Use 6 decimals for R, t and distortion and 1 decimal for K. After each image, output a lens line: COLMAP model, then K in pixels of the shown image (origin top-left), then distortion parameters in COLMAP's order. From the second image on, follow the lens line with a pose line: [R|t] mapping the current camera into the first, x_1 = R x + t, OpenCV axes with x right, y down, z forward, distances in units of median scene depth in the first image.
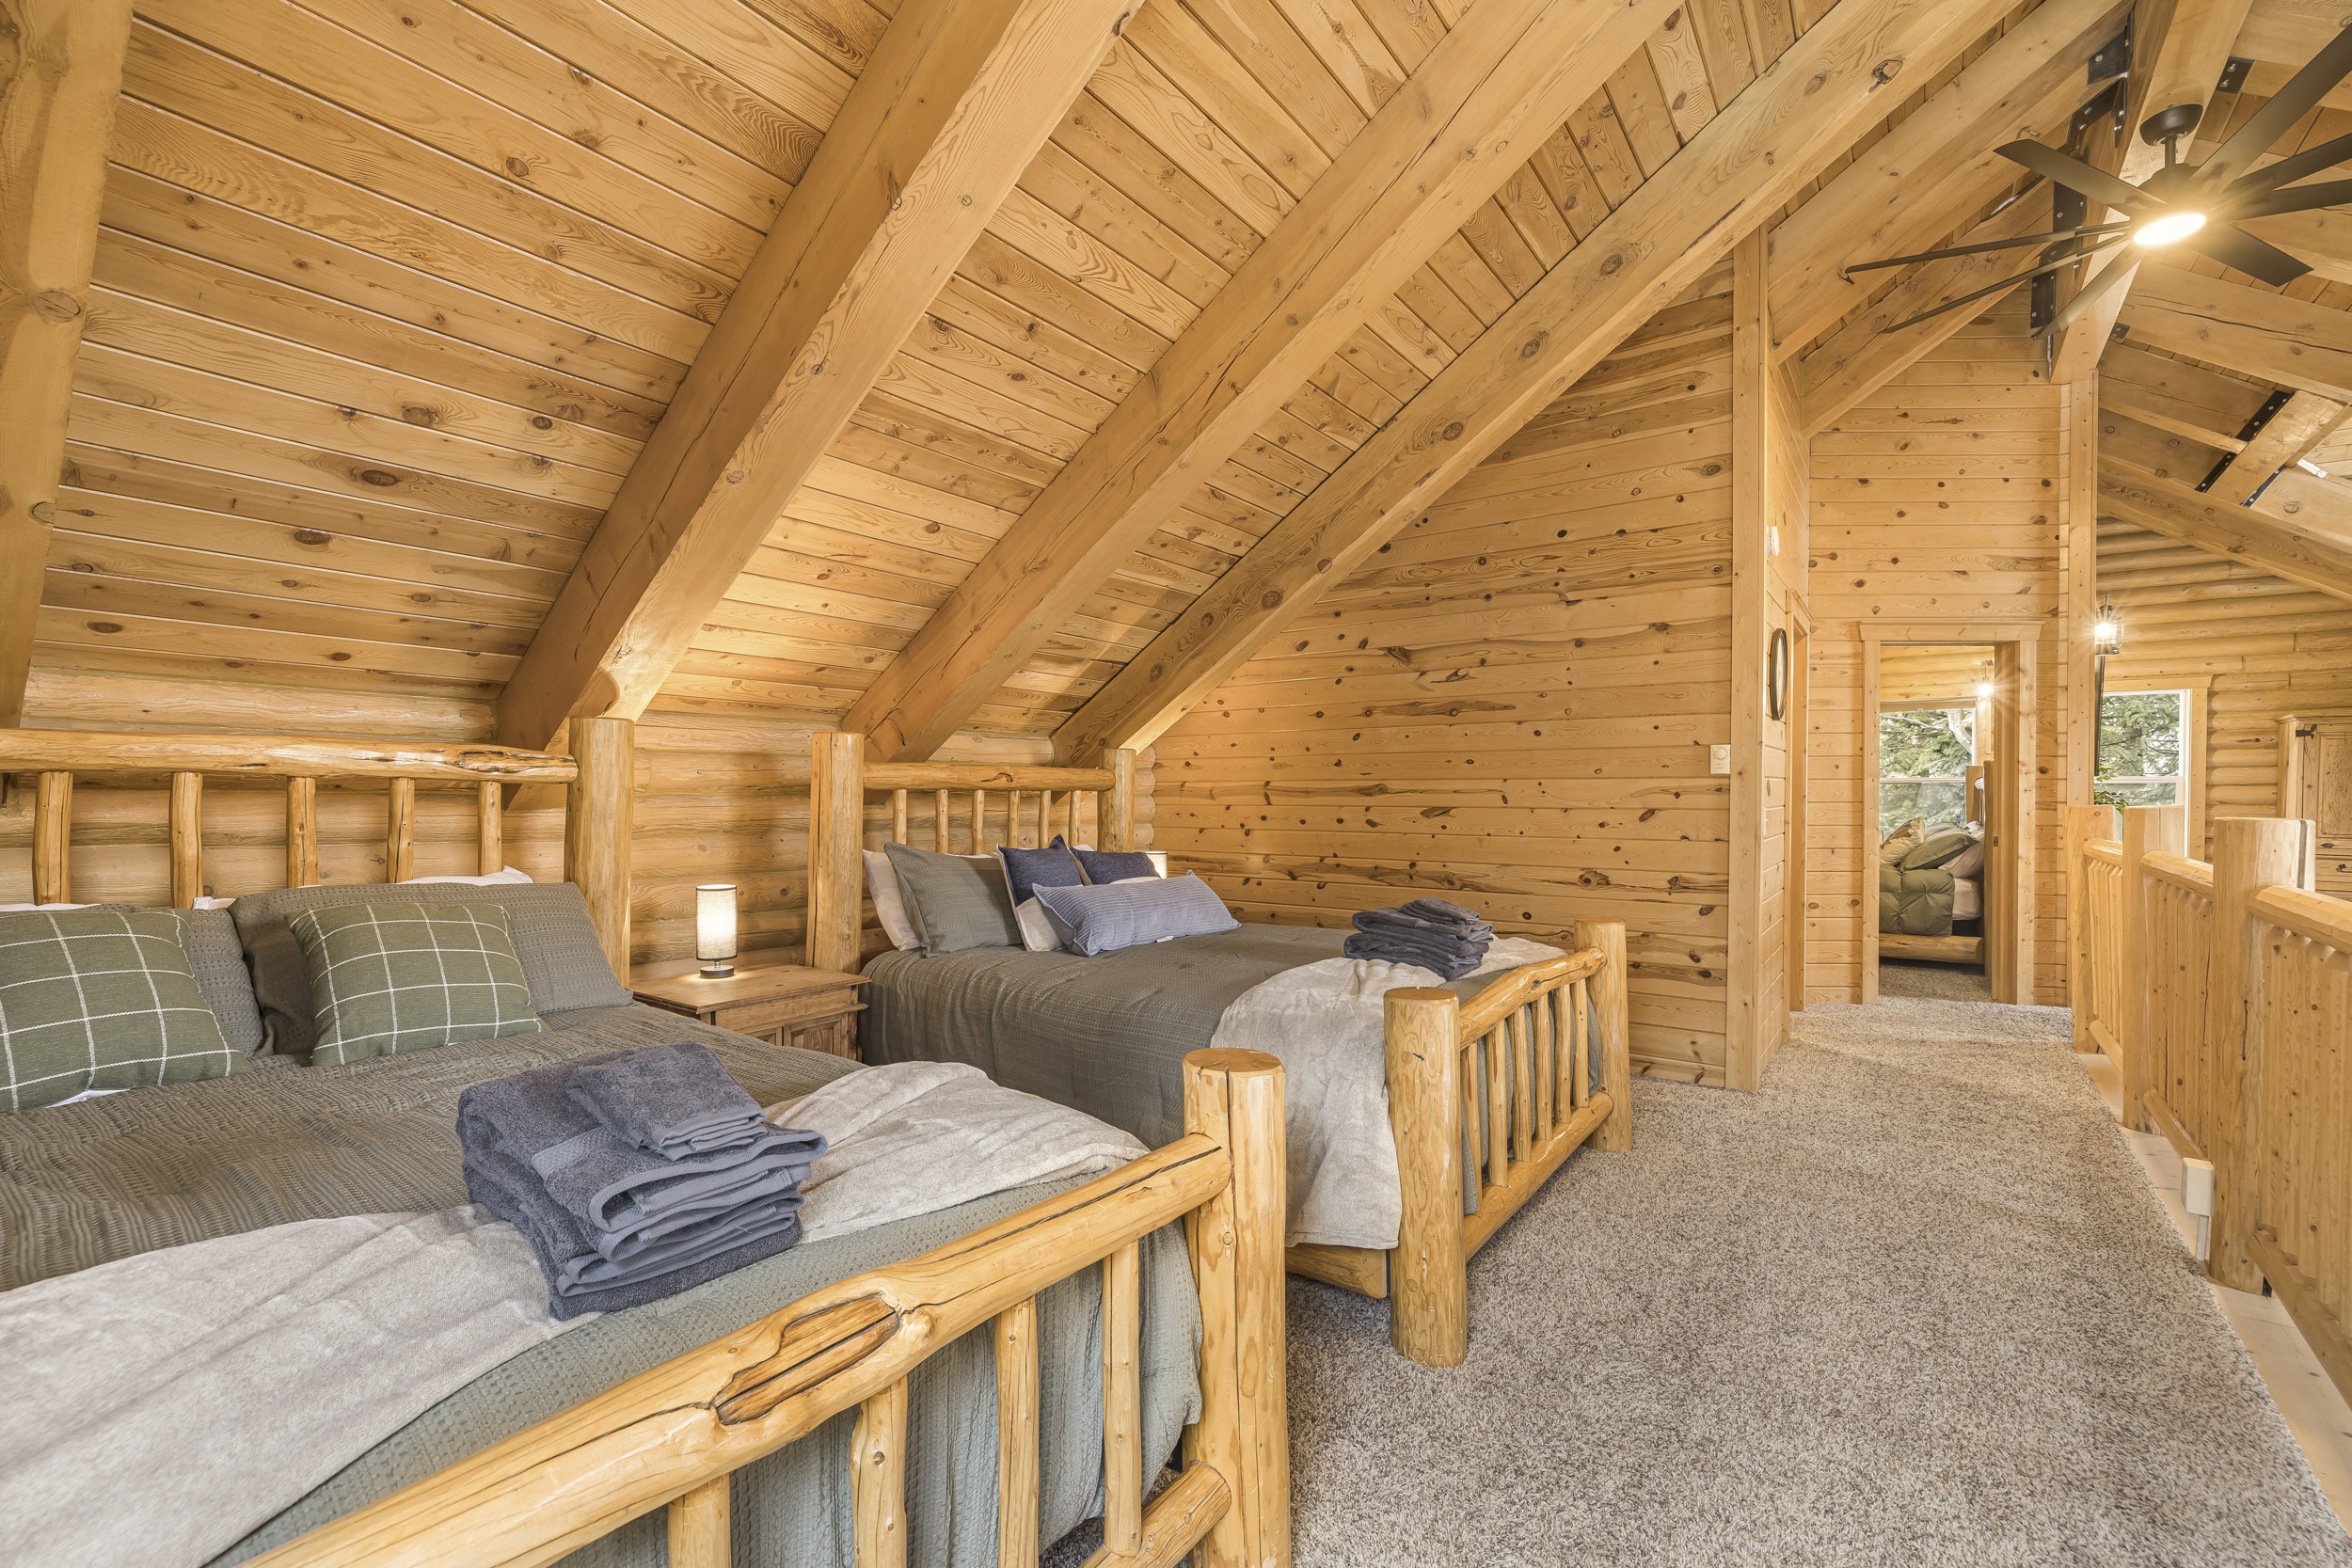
lens RADIAL K [[997.8, 0, 1164.3], [0, 997.8, 778.4], [0, 0, 1]] dist [0.002341, 0.000405]
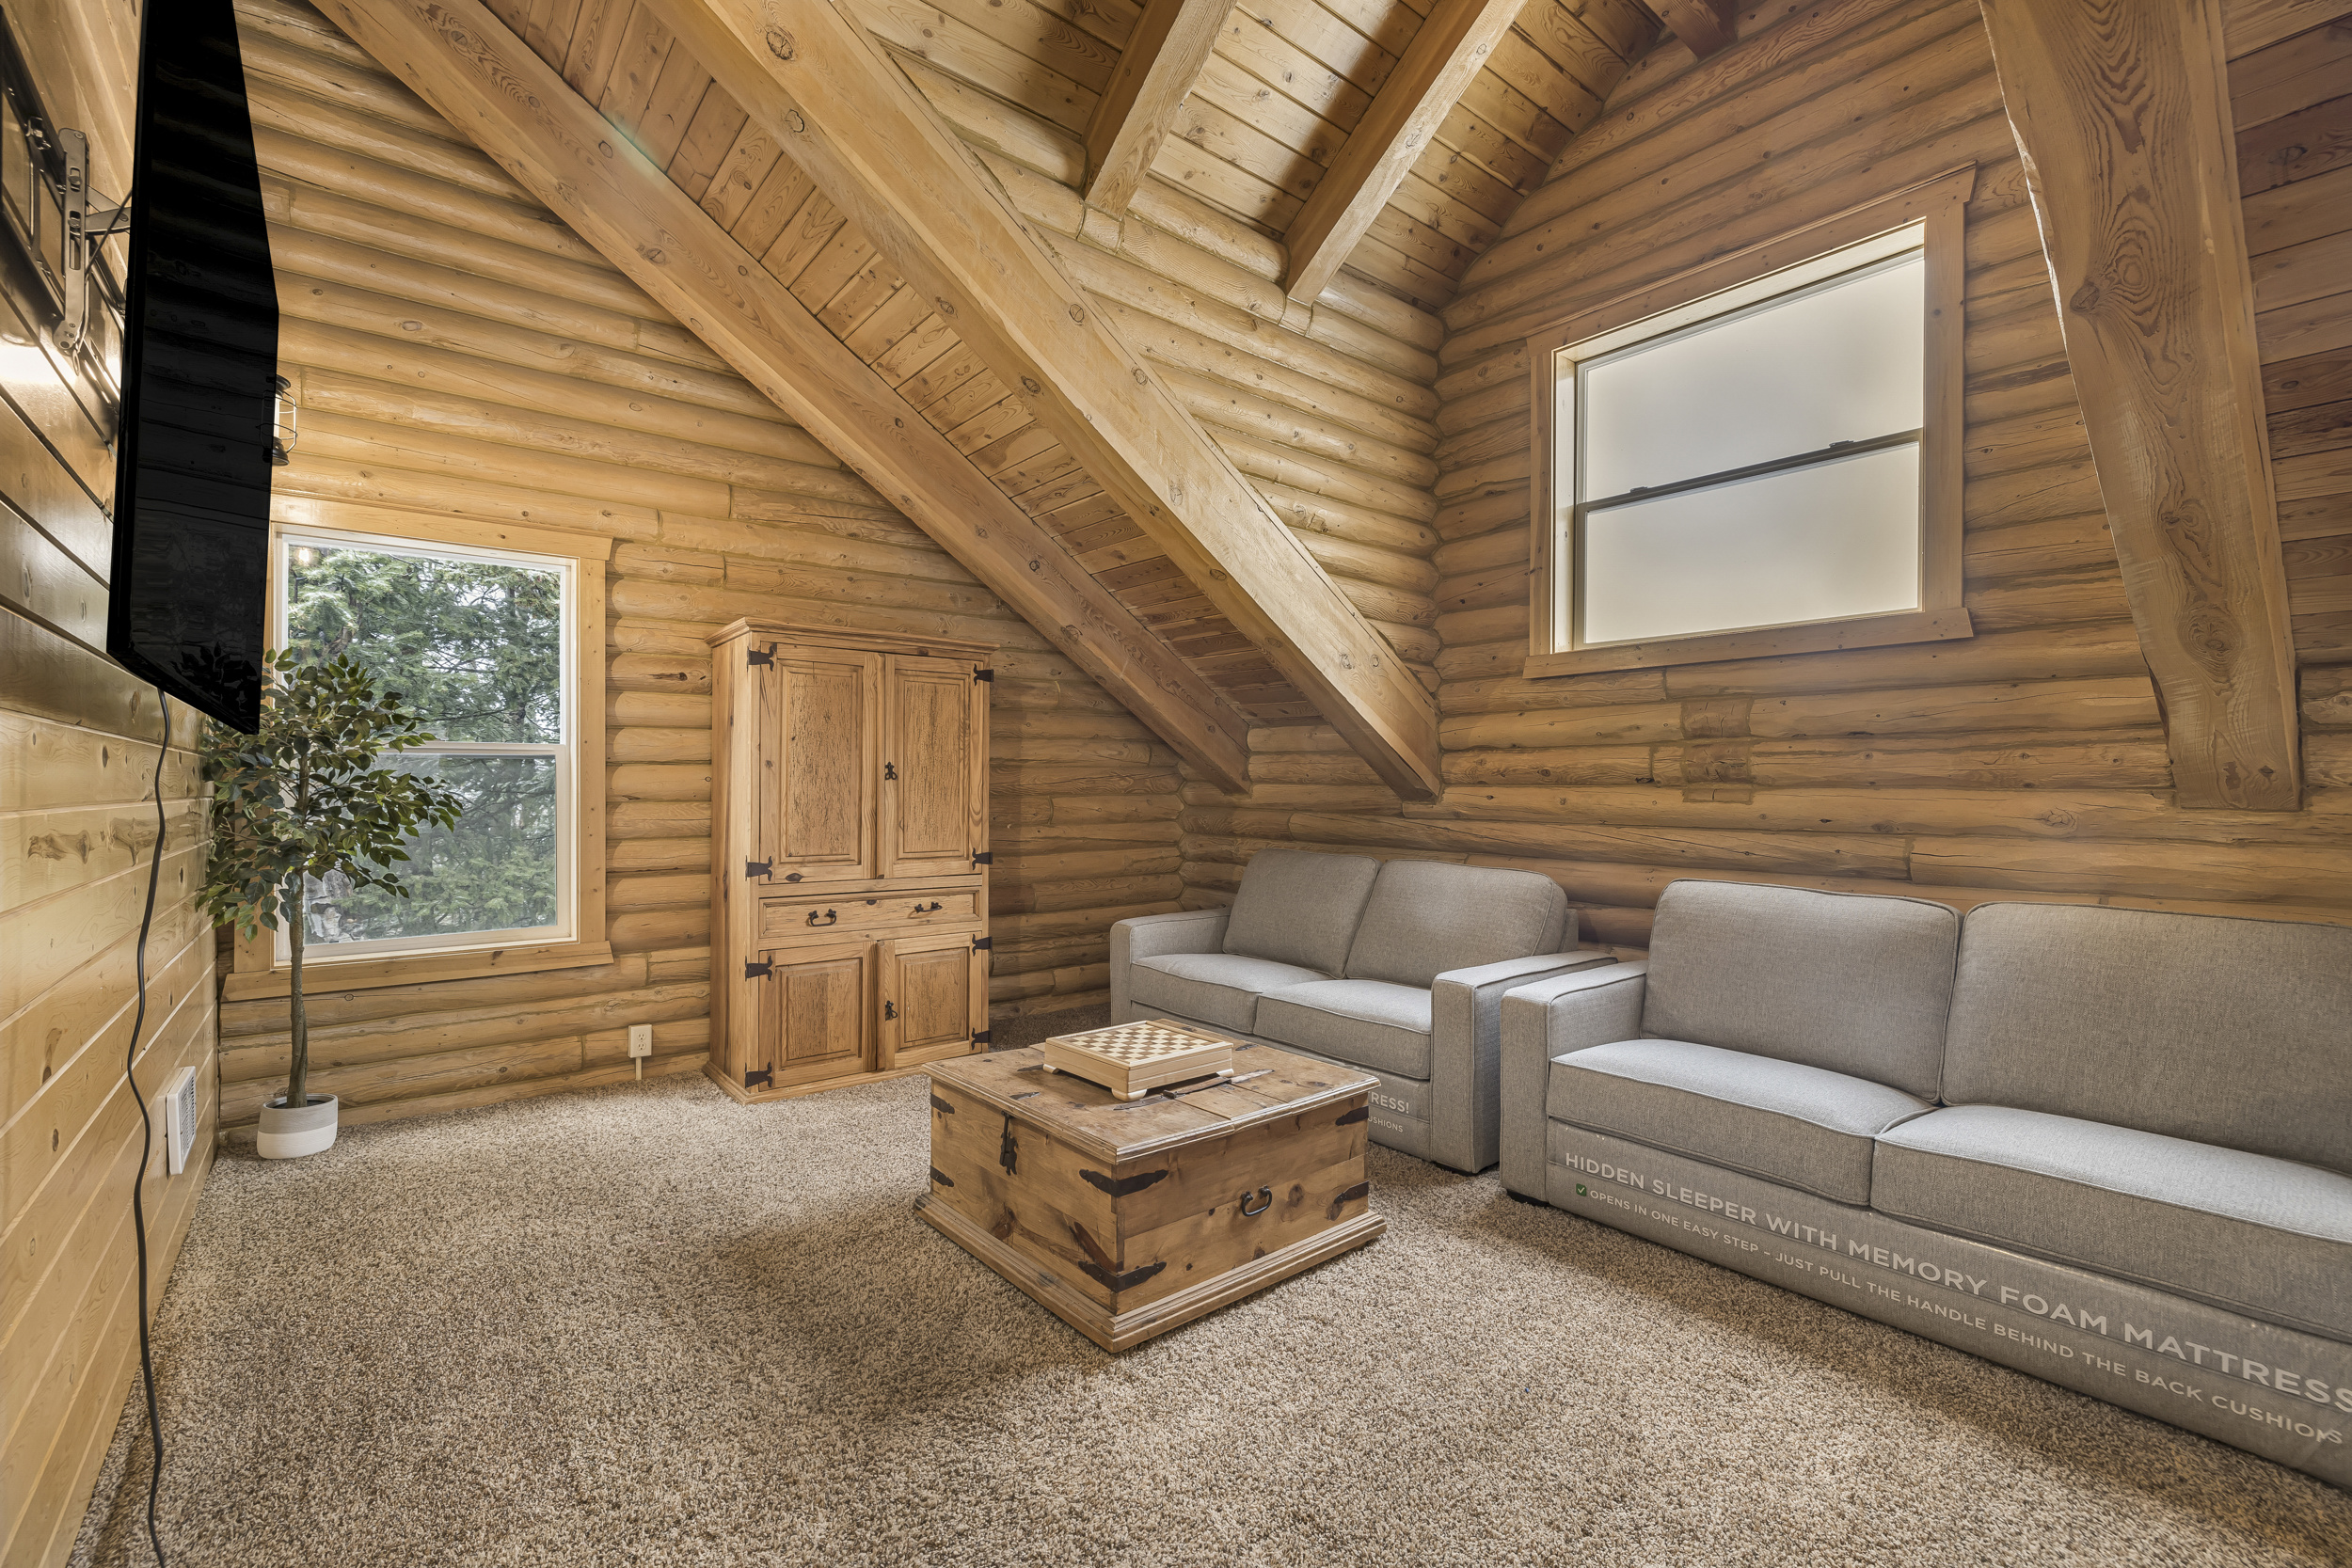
lens RADIAL K [[997.8, 0, 1162.0], [0, 997.8, 779.4], [0, 0, 1]] dist [0.002341, 0.000405]
pose [[0.238805, -0.011219, 0.971003, 0.647615], [0.004970, 0.999934, 0.010331, 0.010980], [-0.971055, 0.002358, 0.238845, 0.634635]]
